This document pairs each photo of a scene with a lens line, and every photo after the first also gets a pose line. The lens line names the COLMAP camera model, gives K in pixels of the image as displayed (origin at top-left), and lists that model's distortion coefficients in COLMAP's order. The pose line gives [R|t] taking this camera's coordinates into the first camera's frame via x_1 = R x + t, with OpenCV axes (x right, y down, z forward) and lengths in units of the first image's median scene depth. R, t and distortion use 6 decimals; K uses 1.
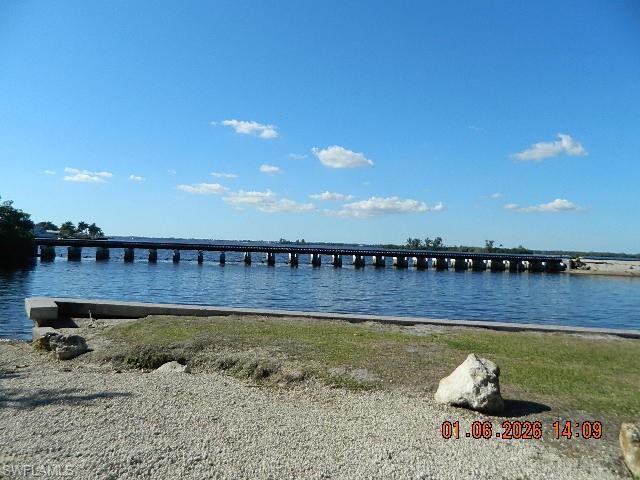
lens RADIAL K [[468.7, 0, 319.7], [0, 468.7, 237.3], [0, 0, 1]] dist [0.001624, -0.003657]
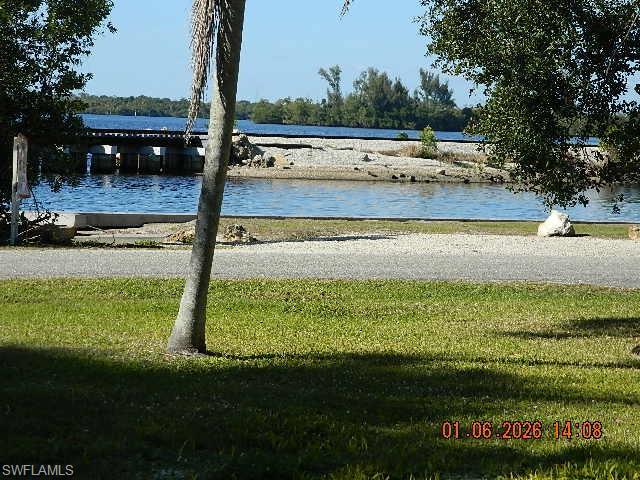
lens RADIAL K [[2419.2, 0, 319.6], [0, 2419.2, 239.7], [0, 0, 1]] dist [0.336984, 0.000000]
pose [[0.800187, -0.040647, 0.598372, -0.504813], [-0.015176, 0.996009, 0.087952, -0.037650], [-0.599558, -0.079459, 0.796377, -0.498090]]
